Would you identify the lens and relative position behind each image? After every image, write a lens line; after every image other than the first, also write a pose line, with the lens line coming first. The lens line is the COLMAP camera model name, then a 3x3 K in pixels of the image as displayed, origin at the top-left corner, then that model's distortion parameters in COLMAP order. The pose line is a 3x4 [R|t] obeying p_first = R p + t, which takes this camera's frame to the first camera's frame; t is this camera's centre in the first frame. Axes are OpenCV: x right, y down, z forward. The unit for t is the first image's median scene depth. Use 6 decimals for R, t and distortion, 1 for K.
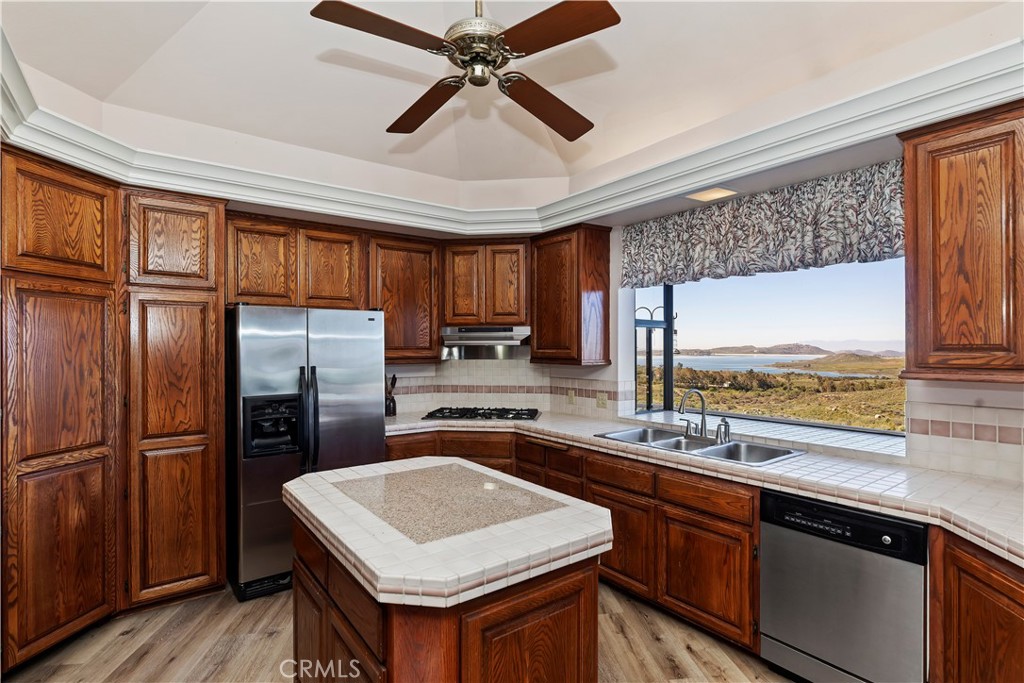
lens RADIAL K [[510.5, 0, 522.6], [0, 510.5, 345.7], [0, 0, 1]] dist [-0.006230, 0.003776]
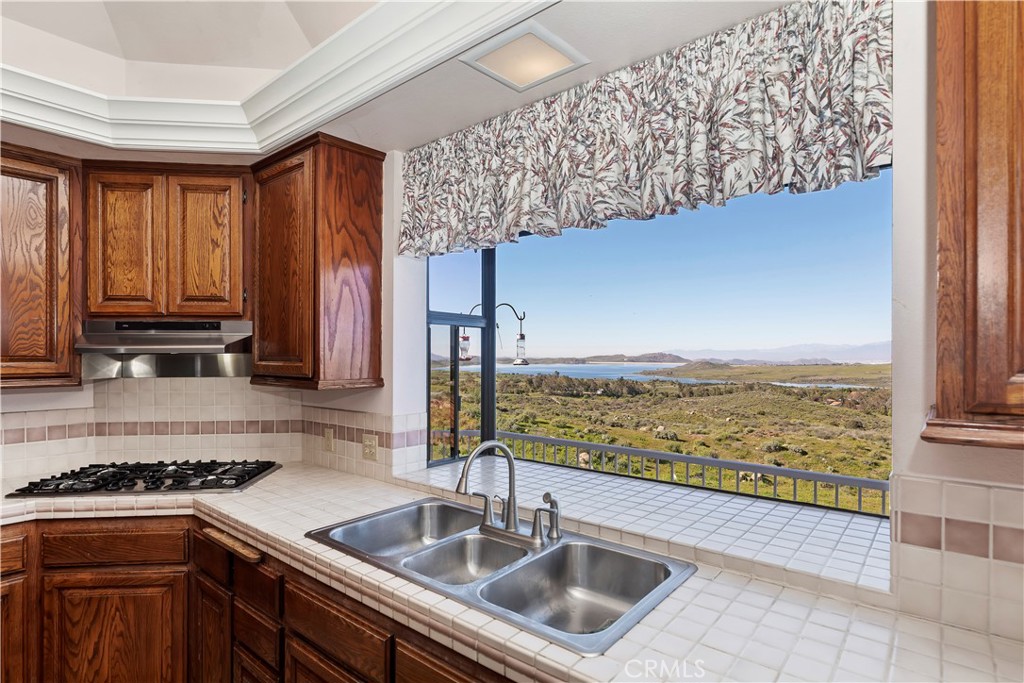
lens RADIAL K [[510.5, 0, 529.7], [0, 510.5, 357.9], [0, 0, 1]] dist [-0.006230, 0.003776]
pose [[0.970822, 0.000867, 0.239800, 0.252748], [-0.002698, 0.999970, 0.007307, -0.001315], [-0.239786, -0.007740, 0.970795, 0.501040]]
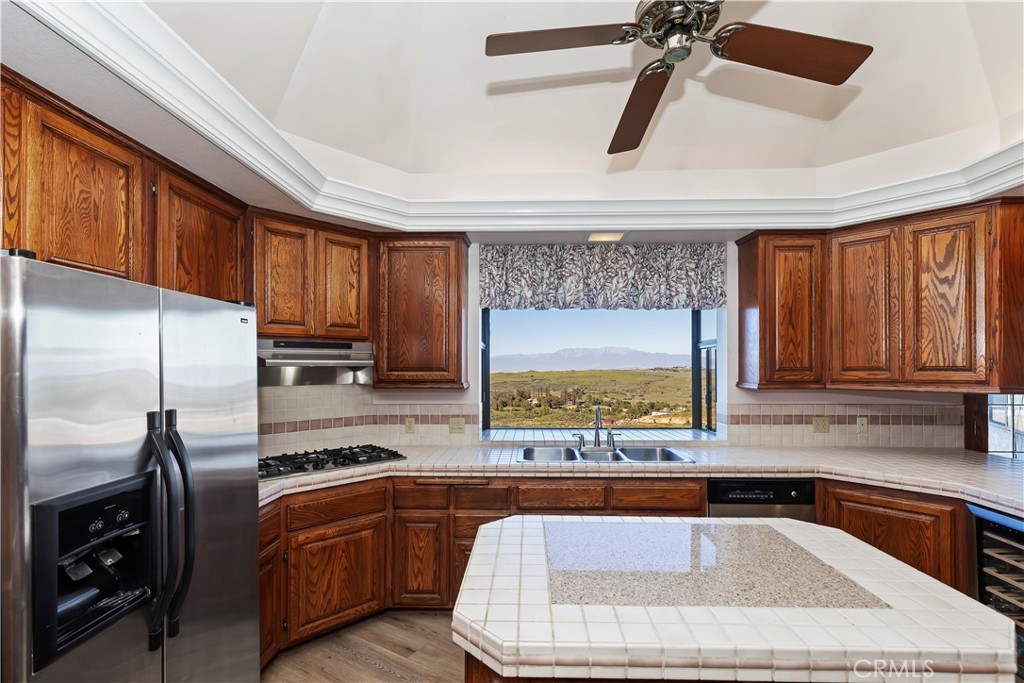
lens RADIAL K [[466.3, 0, 519.4], [0, 466.3, 366.1], [0, 0, 1]] dist [0.004258, 0.000238]
pose [[0.621170, 0.002120, 0.783673, -0.584193], [-0.002048, 0.999997, -0.001082, -0.001607], [-0.783673, -0.000932, 0.621173, 0.498190]]
